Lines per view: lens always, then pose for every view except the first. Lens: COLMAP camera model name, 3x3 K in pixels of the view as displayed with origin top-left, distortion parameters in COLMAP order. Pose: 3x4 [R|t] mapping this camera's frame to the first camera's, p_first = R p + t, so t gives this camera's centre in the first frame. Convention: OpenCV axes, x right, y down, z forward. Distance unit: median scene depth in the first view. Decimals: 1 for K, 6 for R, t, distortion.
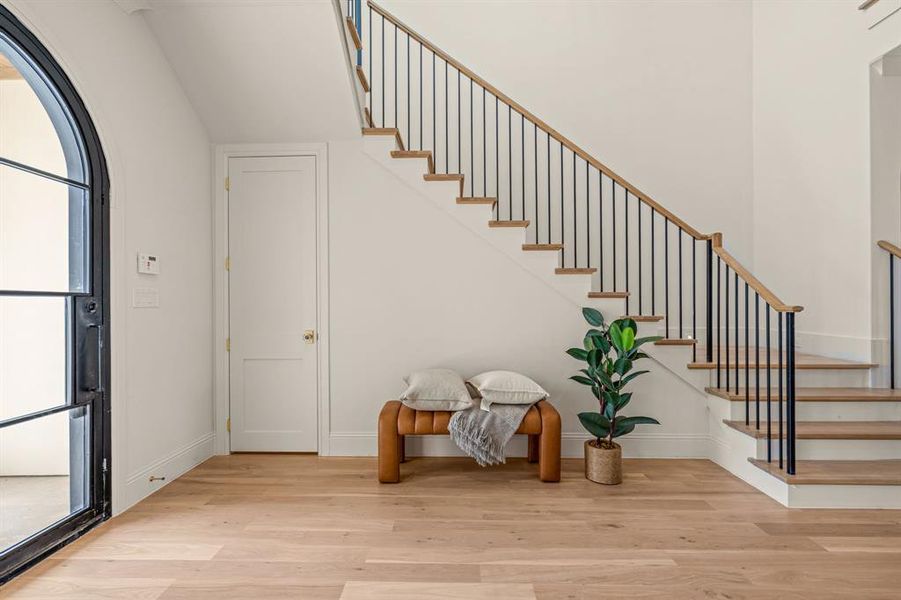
lens RADIAL K [[419.5, 0, 452.9], [0, 419.5, 304.5], [0, 0, 1]] dist [0.005019, 0.000632]
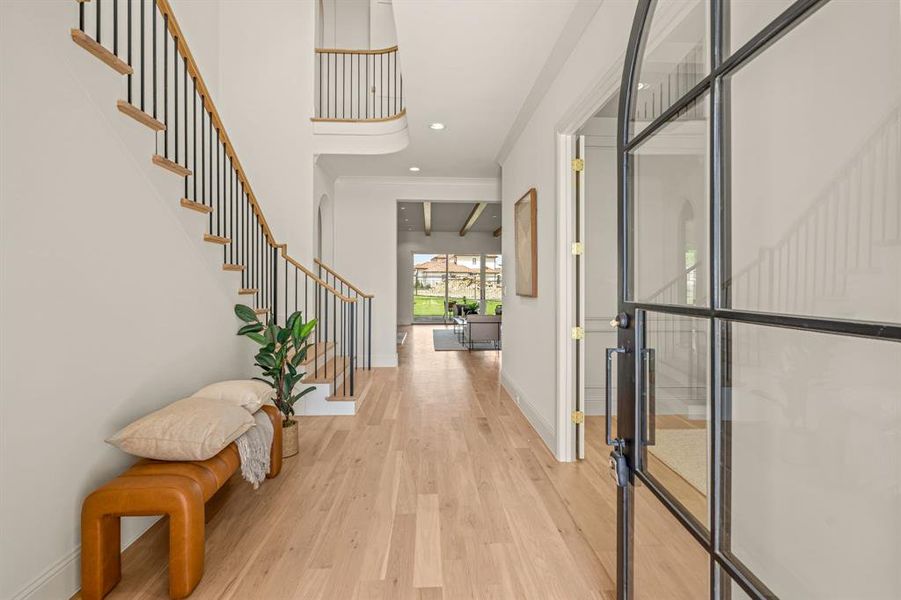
lens RADIAL K [[411.5, 0, 449.6], [0, 411.5, 294.0], [0, 0, 1]] dist [0.002952, 0.000631]
pose [[-0.066147, -0.018003, 0.997647, -0.973338], [0.001704, 0.999834, 0.018155, -0.047833], [-0.997808, 0.002901, -0.066105, 0.772847]]
